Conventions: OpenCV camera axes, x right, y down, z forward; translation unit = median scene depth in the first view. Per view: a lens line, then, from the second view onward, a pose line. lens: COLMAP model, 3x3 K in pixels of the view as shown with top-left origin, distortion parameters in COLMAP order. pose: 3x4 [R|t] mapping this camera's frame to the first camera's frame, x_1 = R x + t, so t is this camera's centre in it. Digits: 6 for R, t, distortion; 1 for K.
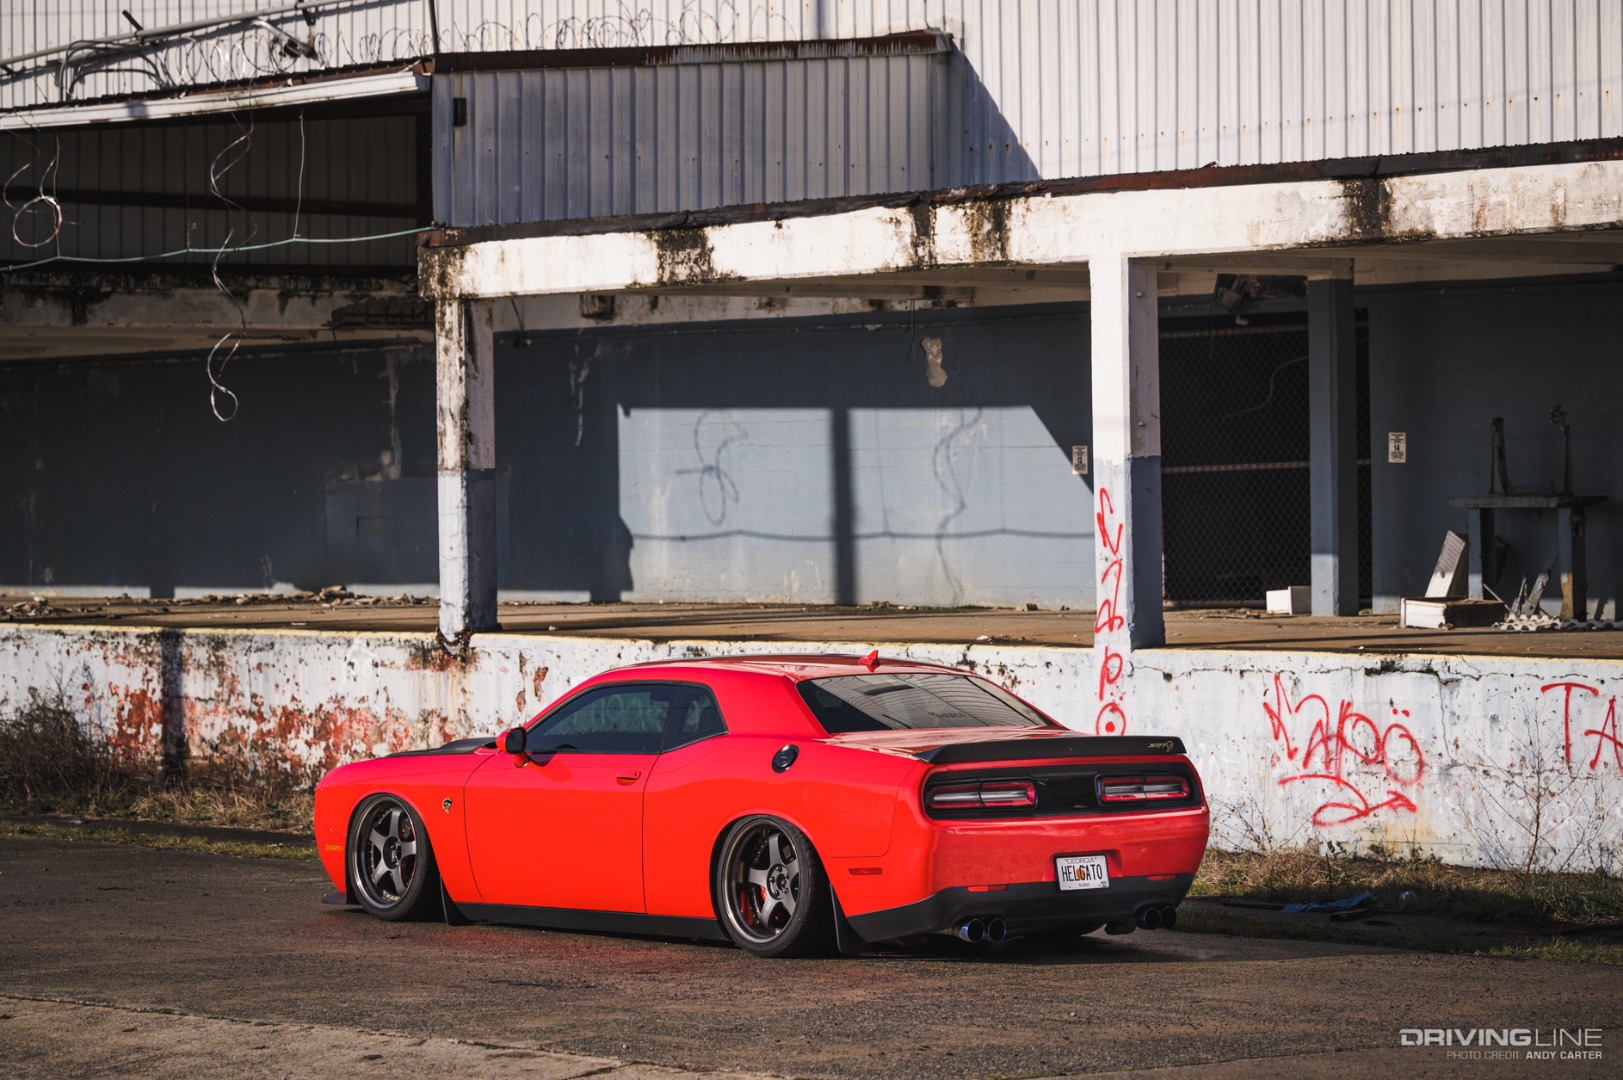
lens RADIAL K [[4520.5, 0, 811.3], [0, 4520.5, 538.6], [0, 0, 1]] dist [-0.189596, 0.000000]
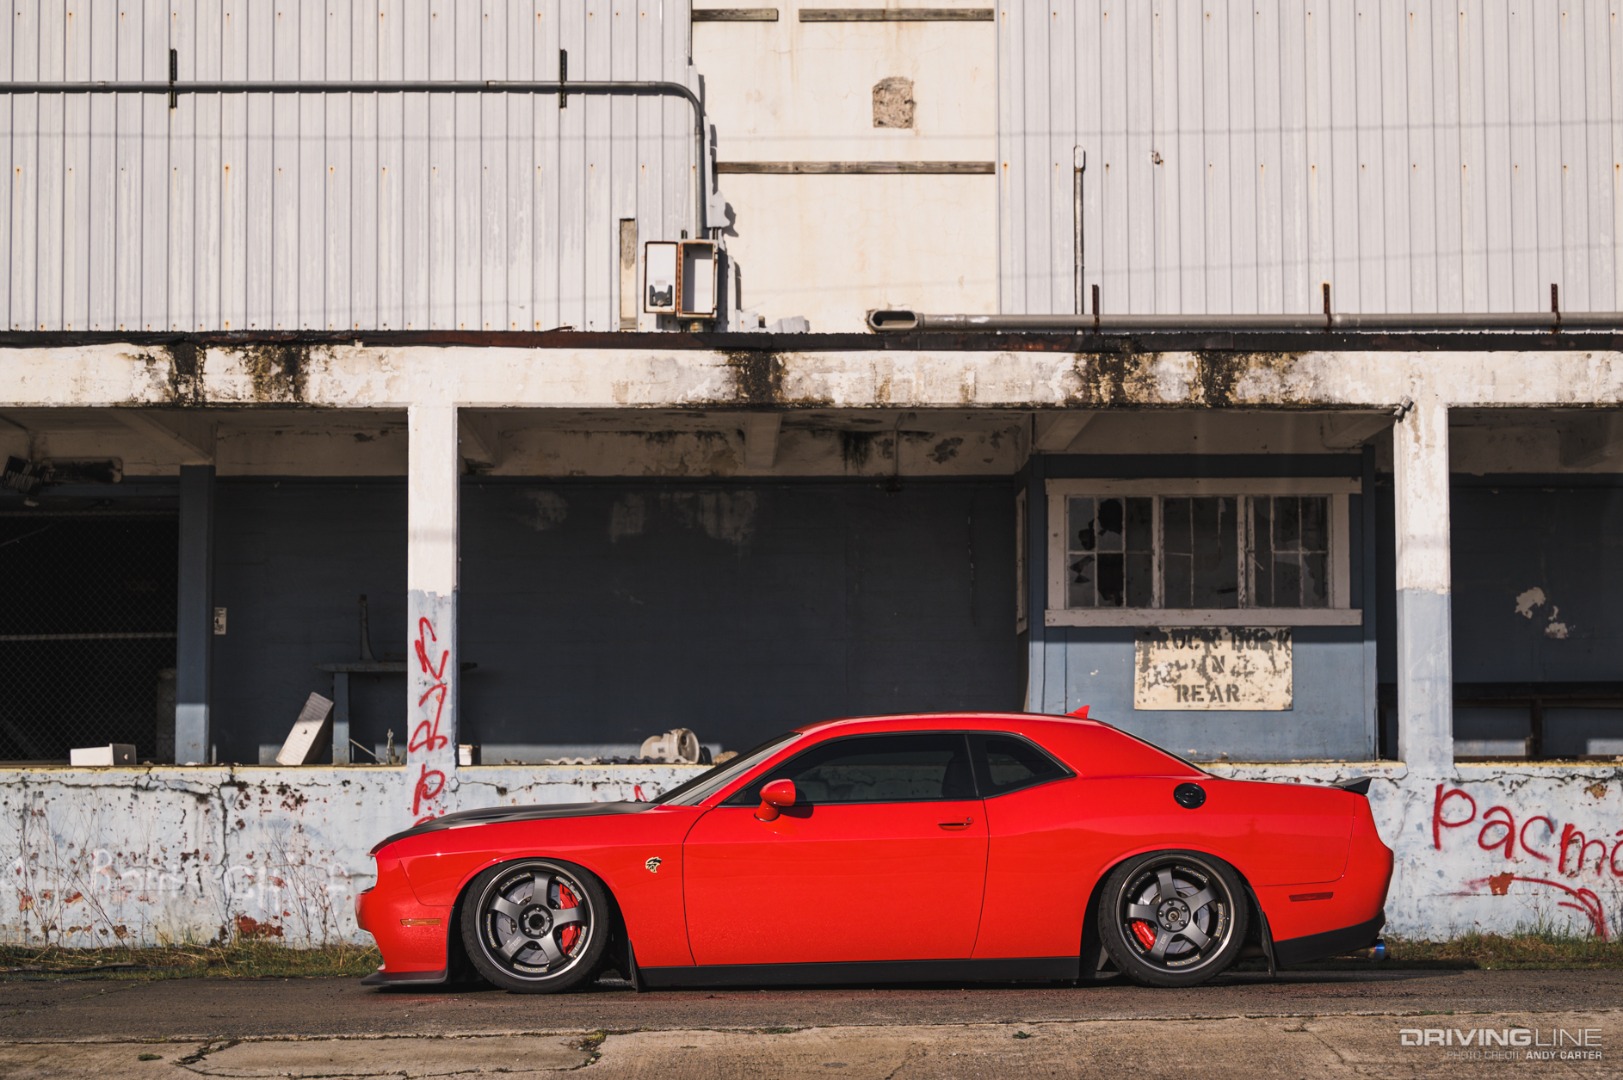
lens RADIAL K [[3324.0, 0, 811.6], [0, 3324.0, 546.5], [0, 0, 1]] dist [-0.068688, 0.000000]
pose [[0.659617, 0.069059, 0.748423, -0.470701], [0.000972, 0.995691, -0.092732, 0.045737], [-0.751601, 0.061895, 0.656707, 0.408588]]
